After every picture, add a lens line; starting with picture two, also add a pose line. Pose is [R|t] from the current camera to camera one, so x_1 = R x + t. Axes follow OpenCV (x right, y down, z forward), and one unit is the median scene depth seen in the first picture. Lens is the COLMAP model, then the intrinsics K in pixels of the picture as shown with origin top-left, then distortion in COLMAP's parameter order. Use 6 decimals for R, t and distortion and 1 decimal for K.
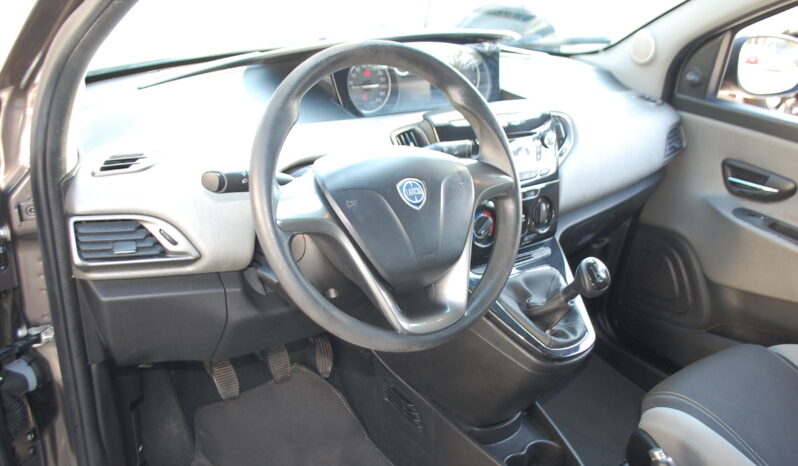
lens RADIAL K [[694.4, 0, 398.9], [0, 694.4, 229.3], [0, 0, 1]] dist [-0.063220, -0.005452]
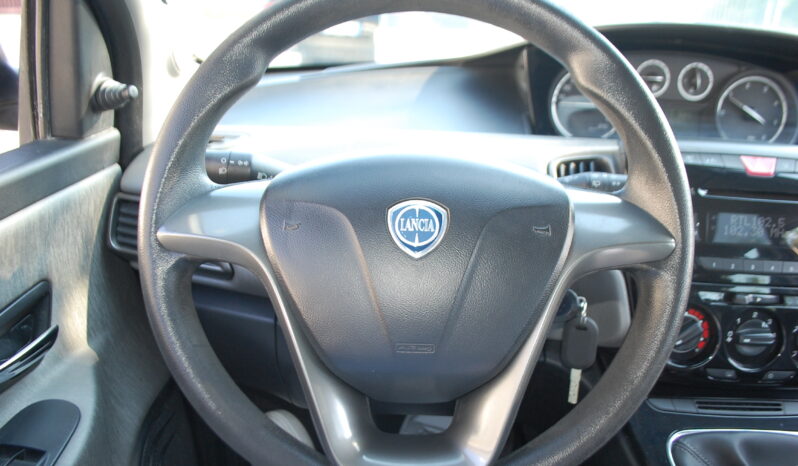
lens RADIAL K [[617.6, 0, 396.8], [0, 617.6, 252.9], [0, 0, 1]] dist [-0.076026, -0.002568]
pose [[0.805272, 0.192172, -0.560898, 0.184083], [-0.220212, 0.975286, 0.017992, -0.025125], [0.550494, 0.109028, 0.827689, 0.389657]]
